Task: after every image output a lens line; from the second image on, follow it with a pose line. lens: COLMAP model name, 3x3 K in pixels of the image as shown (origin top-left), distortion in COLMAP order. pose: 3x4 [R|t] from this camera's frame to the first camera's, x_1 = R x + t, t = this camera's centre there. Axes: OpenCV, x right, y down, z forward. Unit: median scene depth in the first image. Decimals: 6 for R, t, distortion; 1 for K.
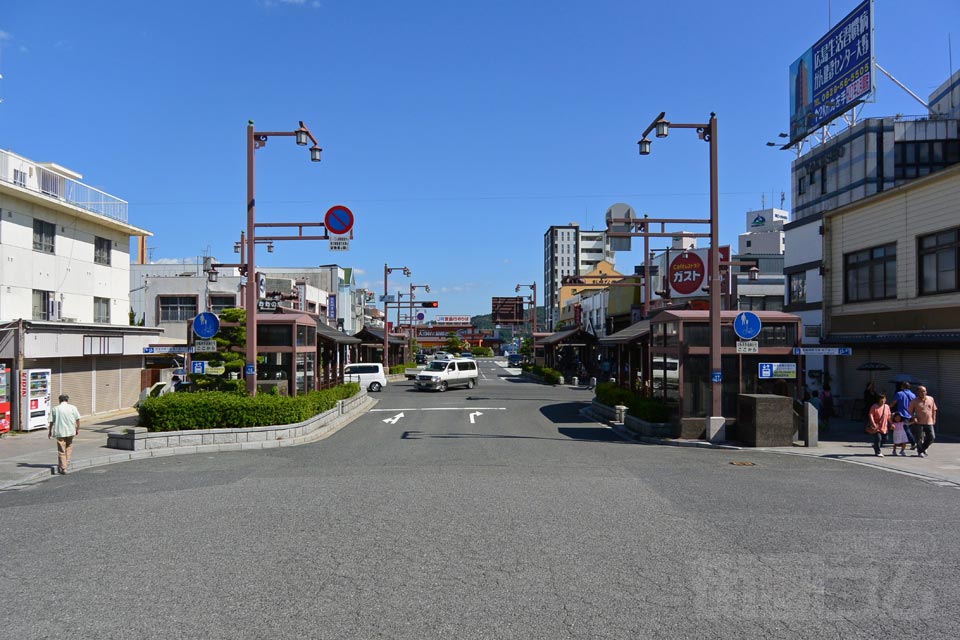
lens RADIAL K [[851.6, 0, 483.9], [0, 851.6, 314.1], [0, 0, 1]] dist [-0.007366, 0.003290]
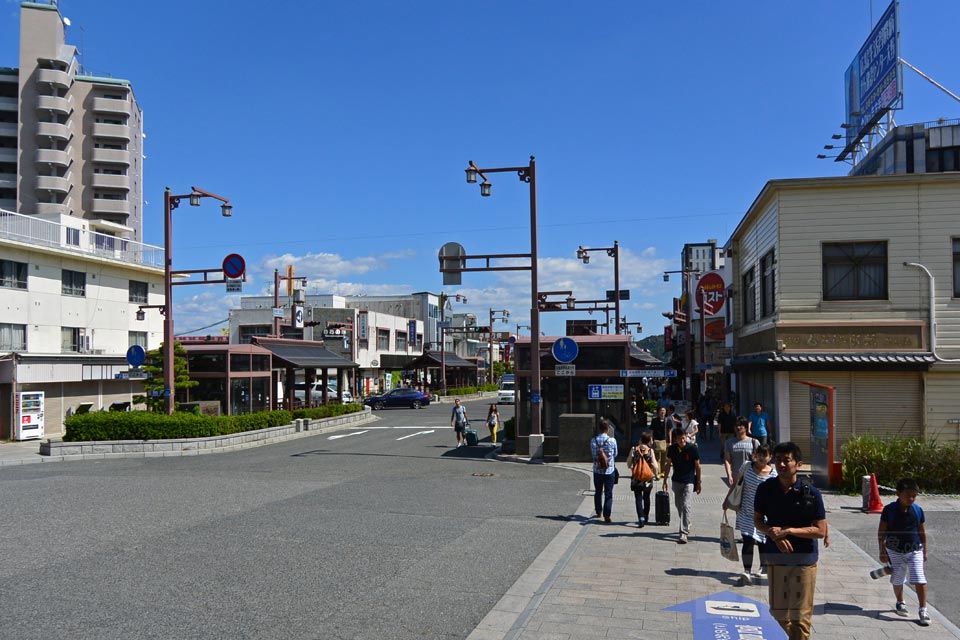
lens RADIAL K [[851.6, 0, 473.3], [0, 851.6, 326.7], [0, 0, 1]] dist [-0.007366, 0.003290]
pose [[0.971731, -0.020110, -0.235233, 0.227490], [0.017918, 0.999774, -0.011450, -0.003165], [0.235410, 0.006911, 0.971872, -0.039963]]
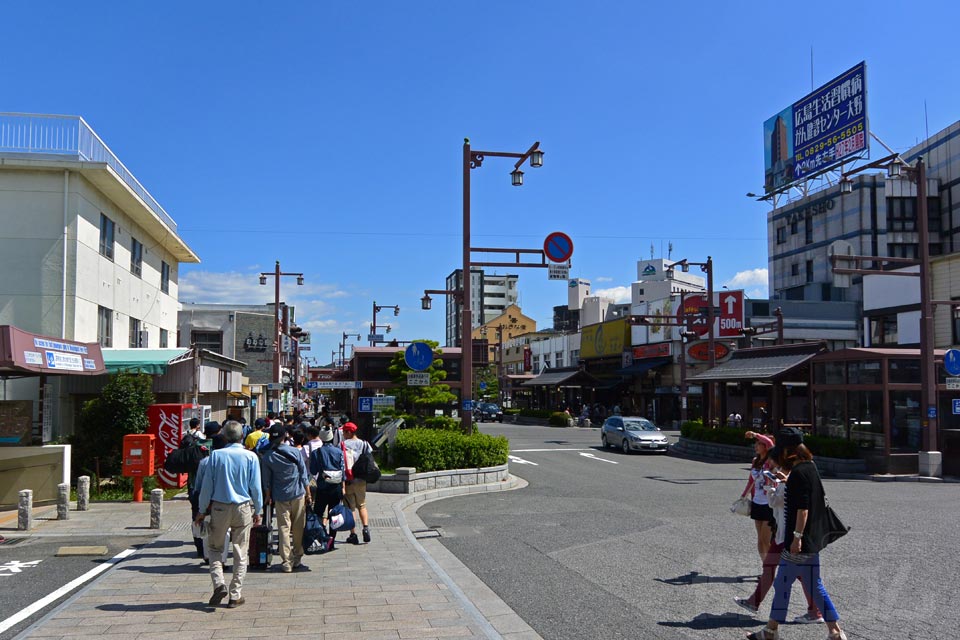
lens RADIAL K [[851.6, 0, 475.6], [0, 851.6, 324.0], [0, 0, 1]] dist [-0.007366, 0.003290]
pose [[0.985188, 0.017453, 0.170587, -0.221338], [-0.010346, 0.999044, -0.042463, 0.008539], [-0.171165, 0.040069, 0.984427, 0.044379]]
